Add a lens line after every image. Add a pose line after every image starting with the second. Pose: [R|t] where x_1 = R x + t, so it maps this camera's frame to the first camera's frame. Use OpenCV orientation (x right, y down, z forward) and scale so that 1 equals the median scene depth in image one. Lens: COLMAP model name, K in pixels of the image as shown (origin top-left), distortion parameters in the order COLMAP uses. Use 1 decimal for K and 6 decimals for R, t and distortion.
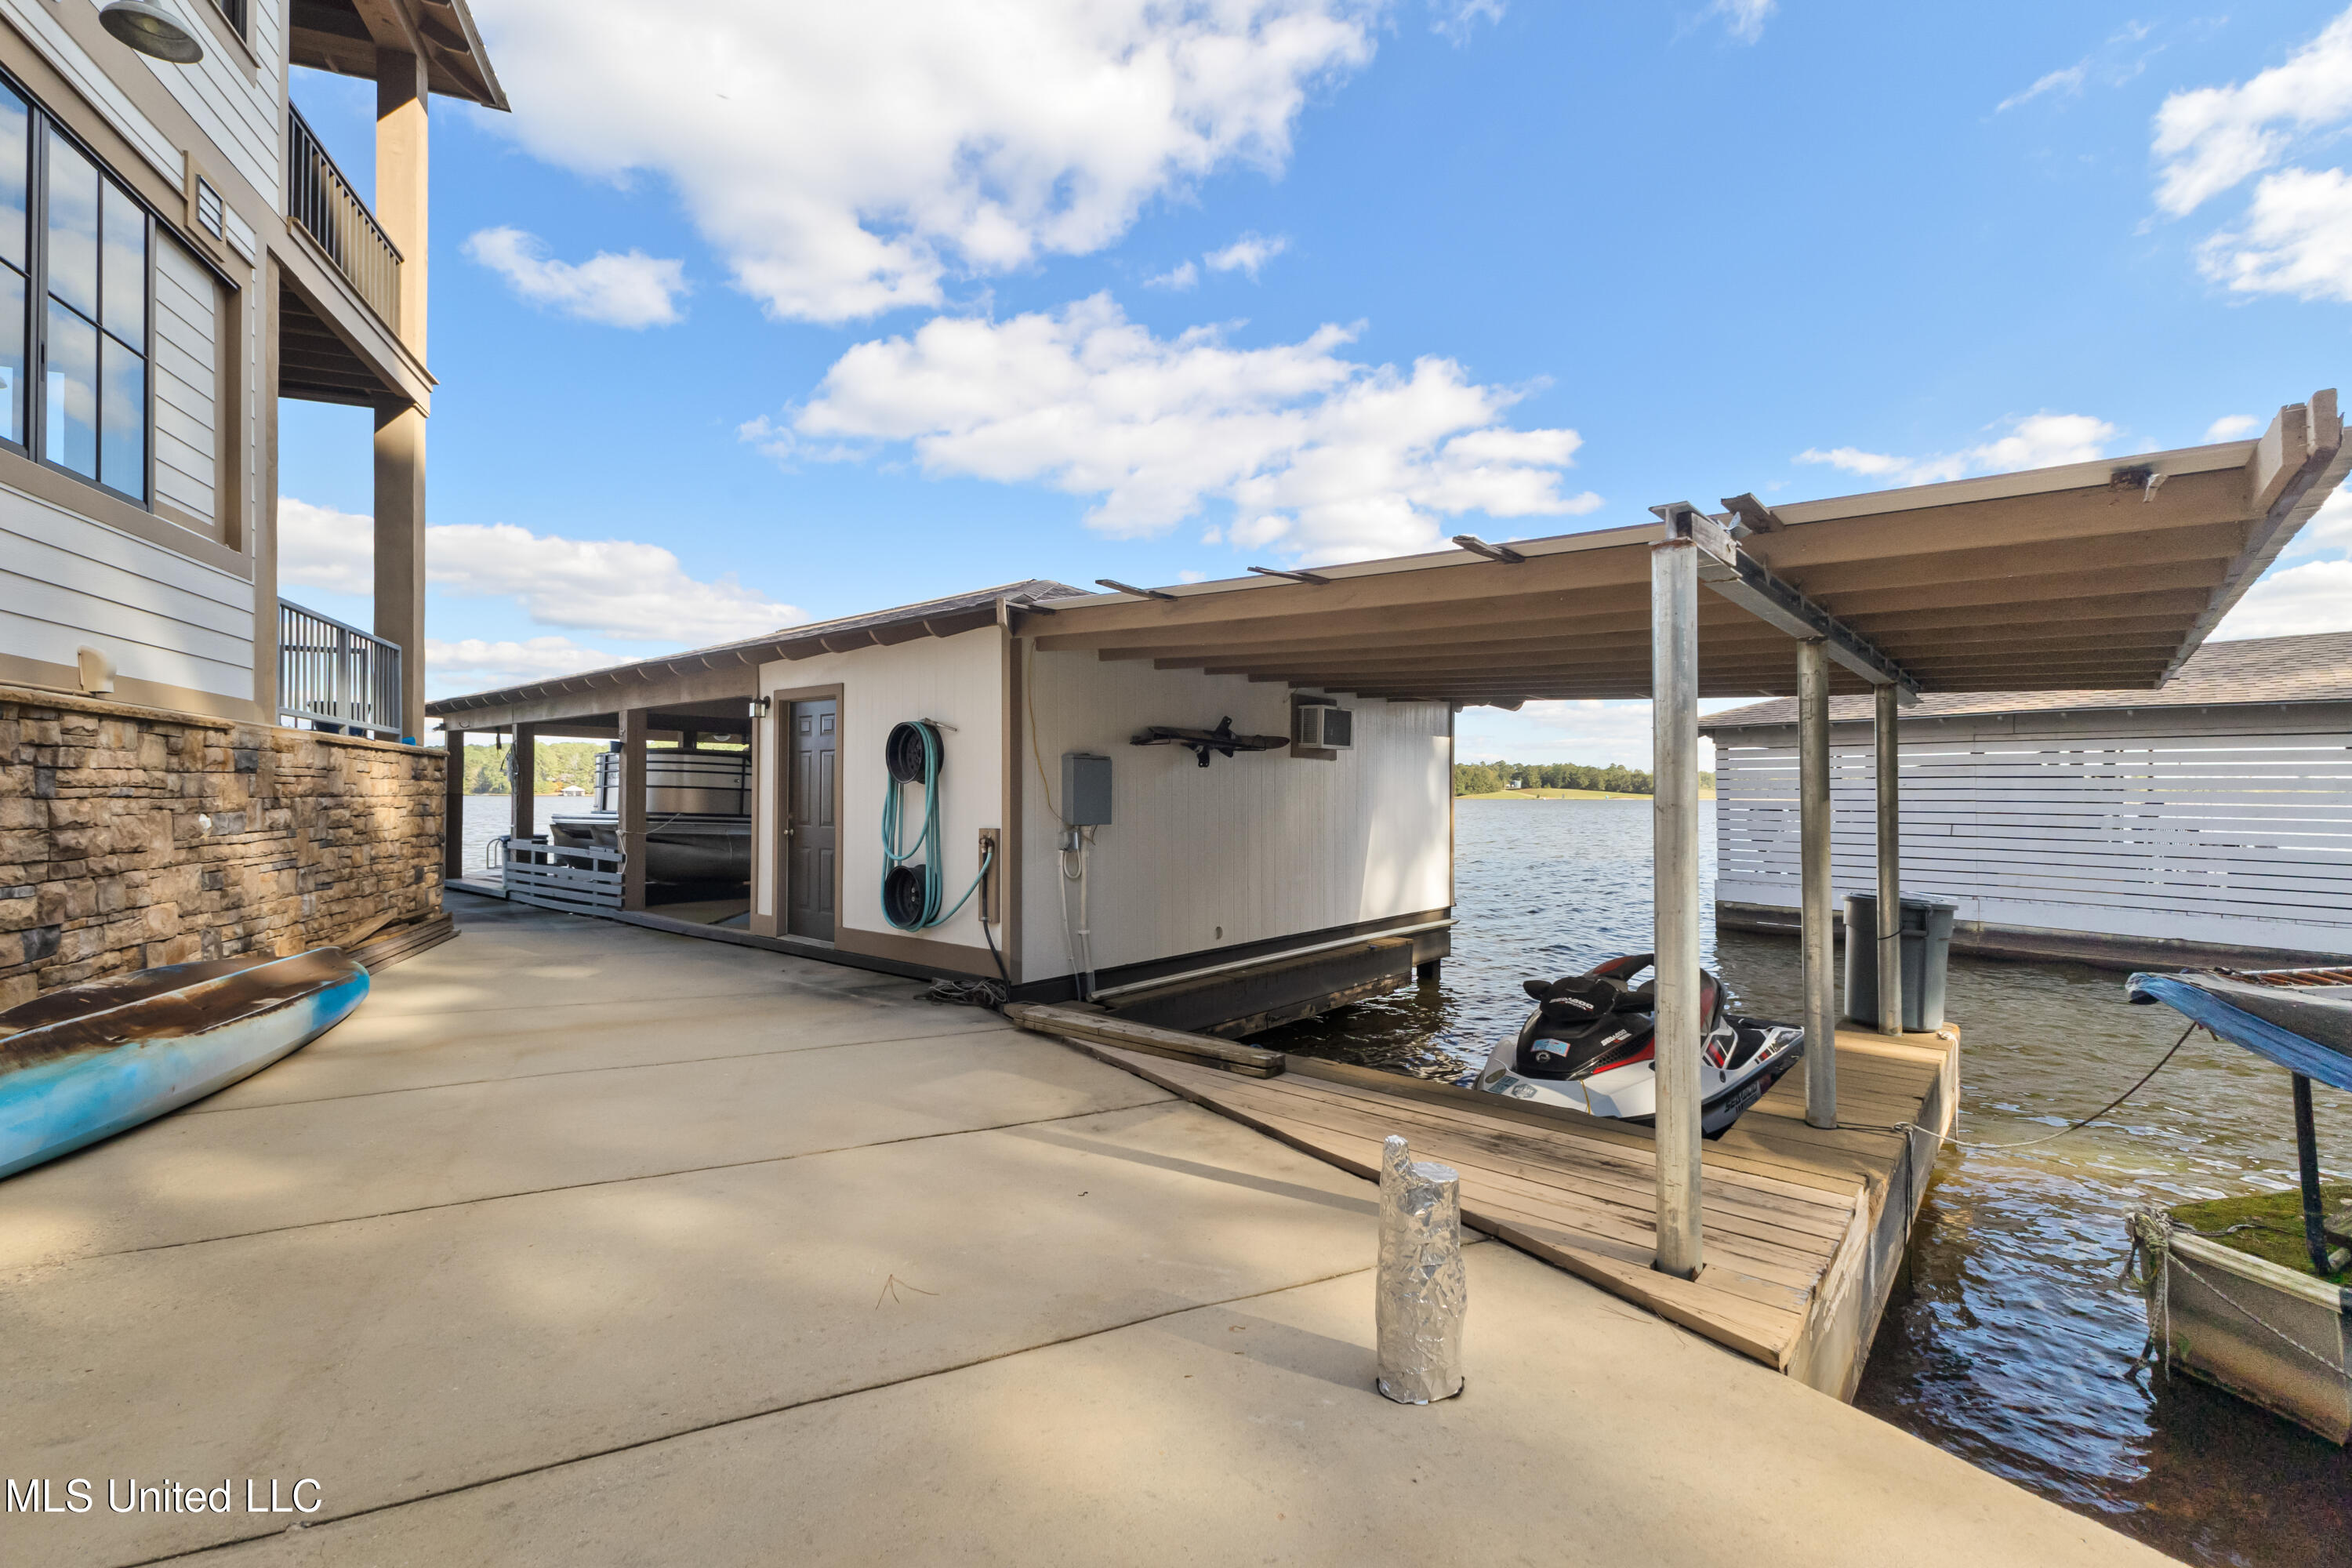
lens RADIAL K [[1030.9, 0, 1183.1], [0, 1030.9, 779.2], [0, 0, 1]] dist [0.031604, -0.004096]
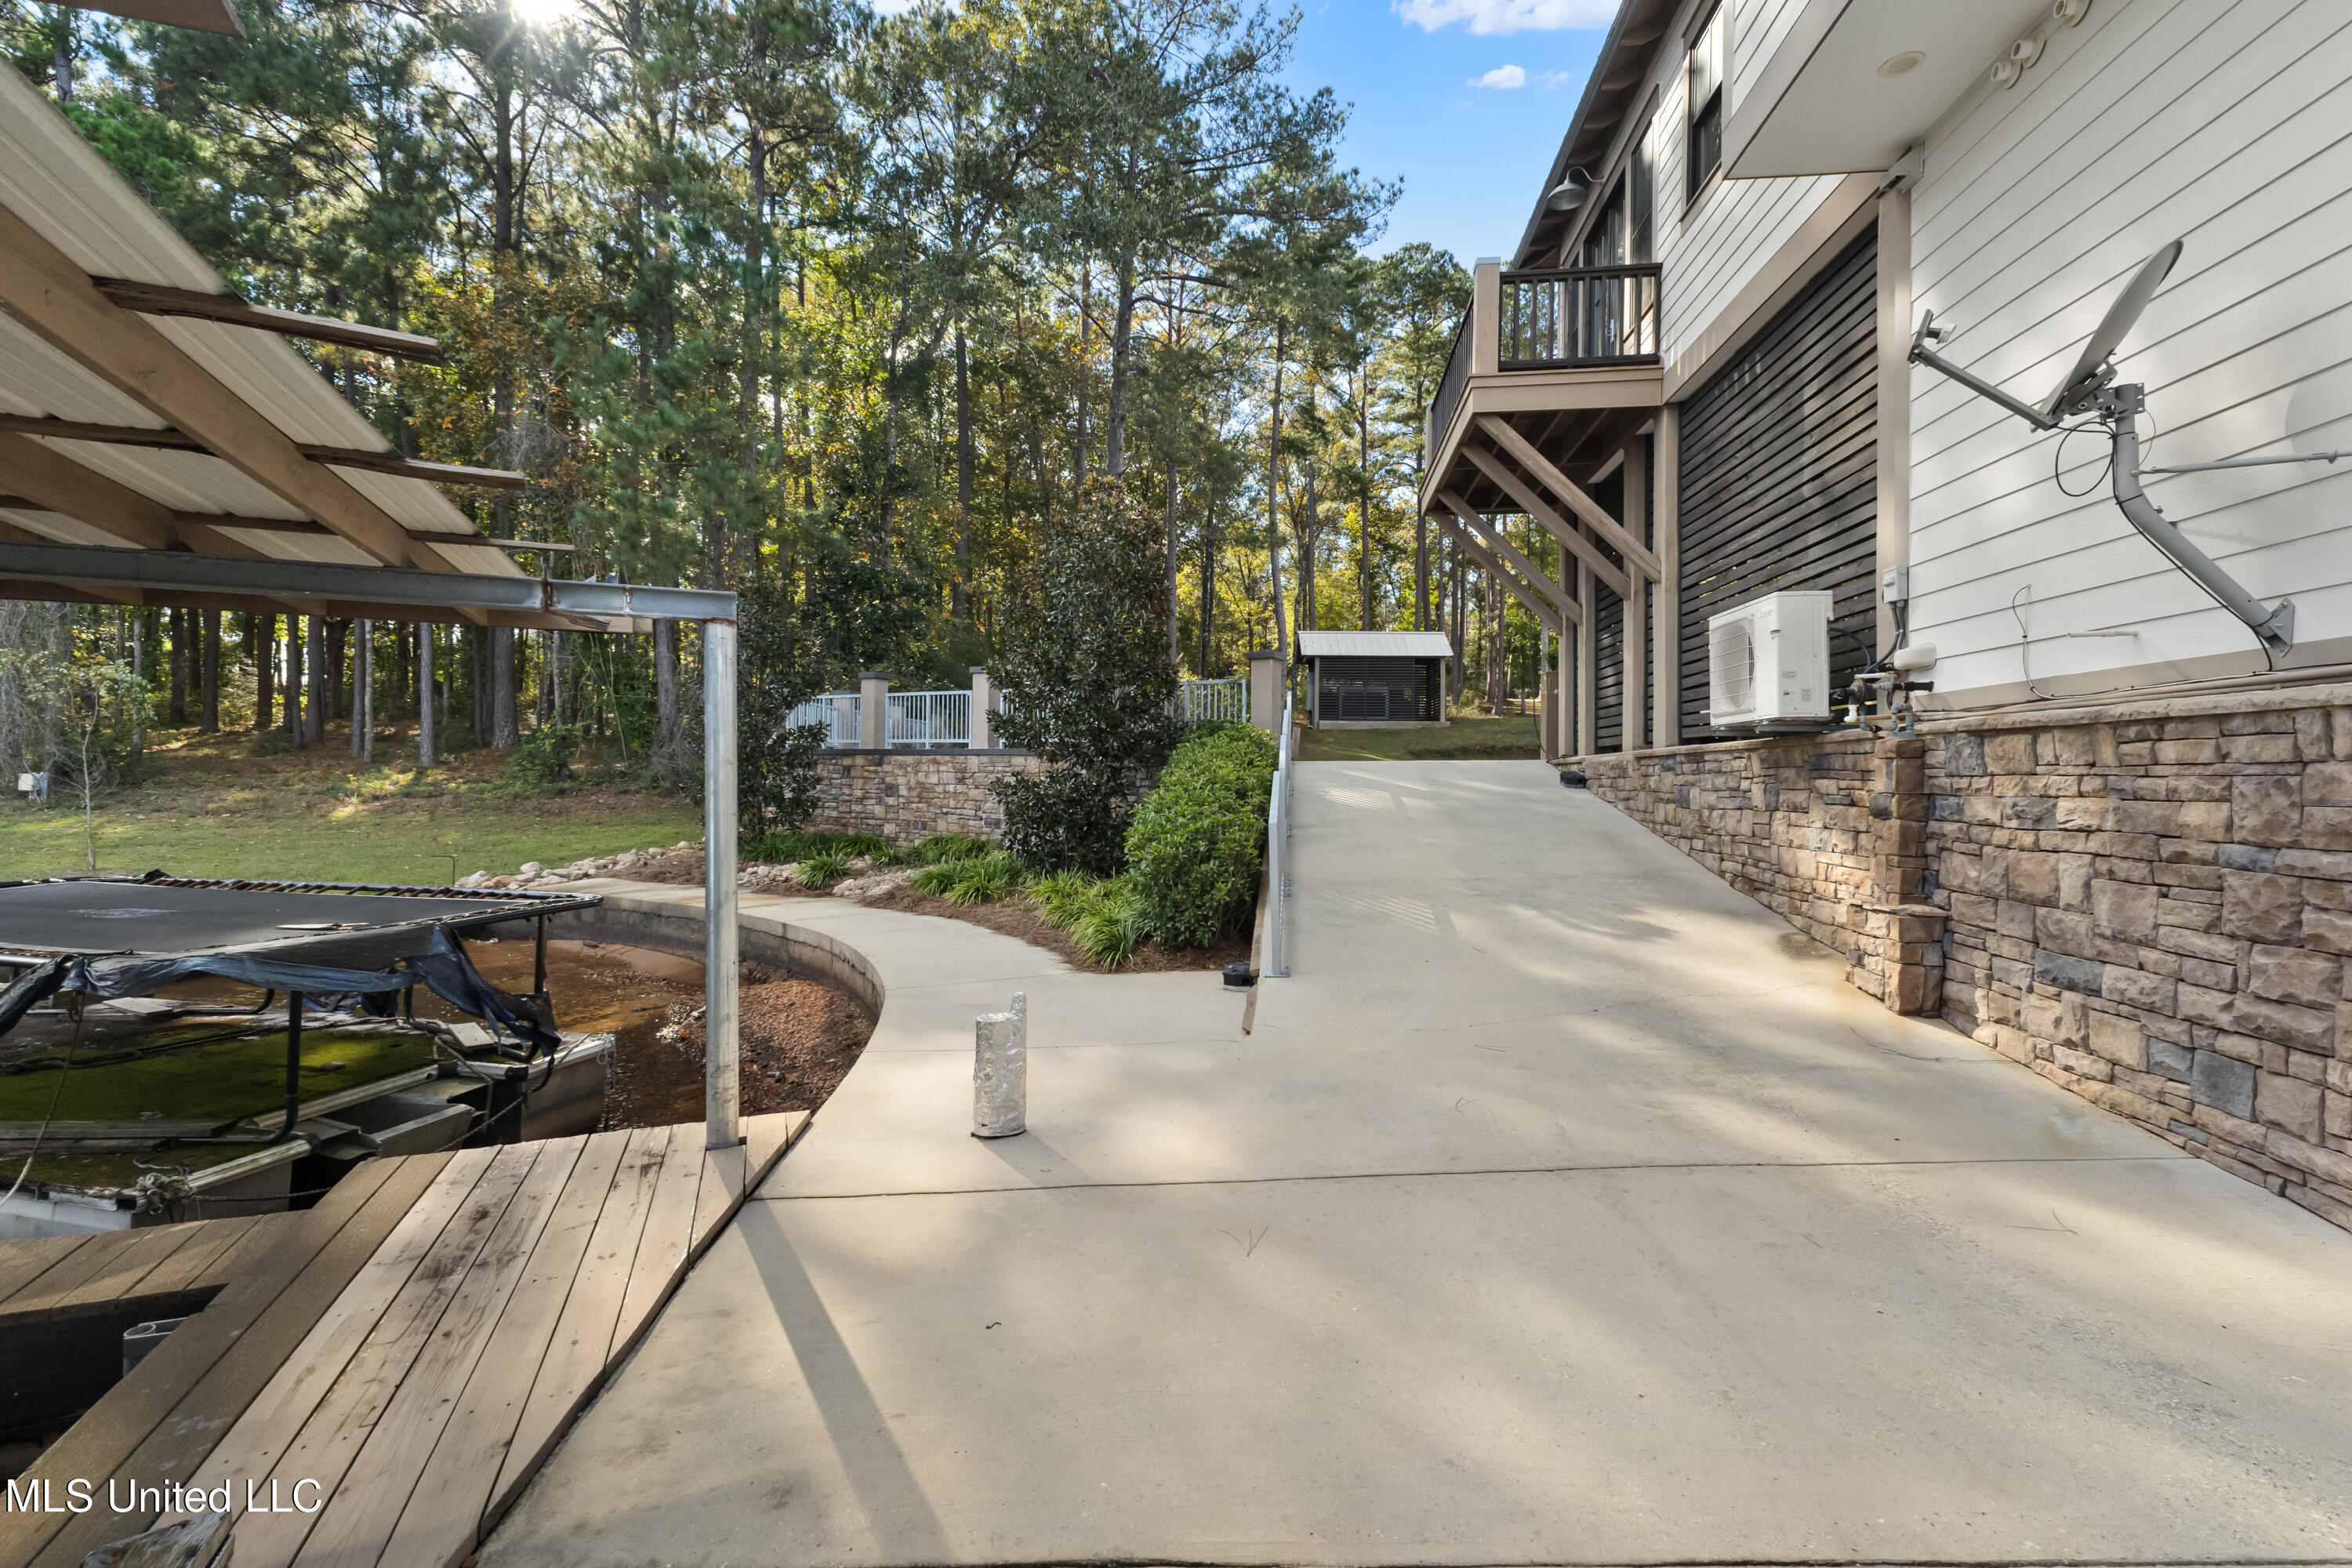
lens RADIAL K [[1030.9, 0, 1176.6], [0, 1030.9, 790.4], [0, 0, 1]] dist [0.031604, -0.004096]
pose [[-0.890450, -0.011812, 0.454927, -0.593544], [-0.015255, 0.999876, -0.003899, -0.006775], [-0.454825, -0.010412, -0.890520, 1.697035]]
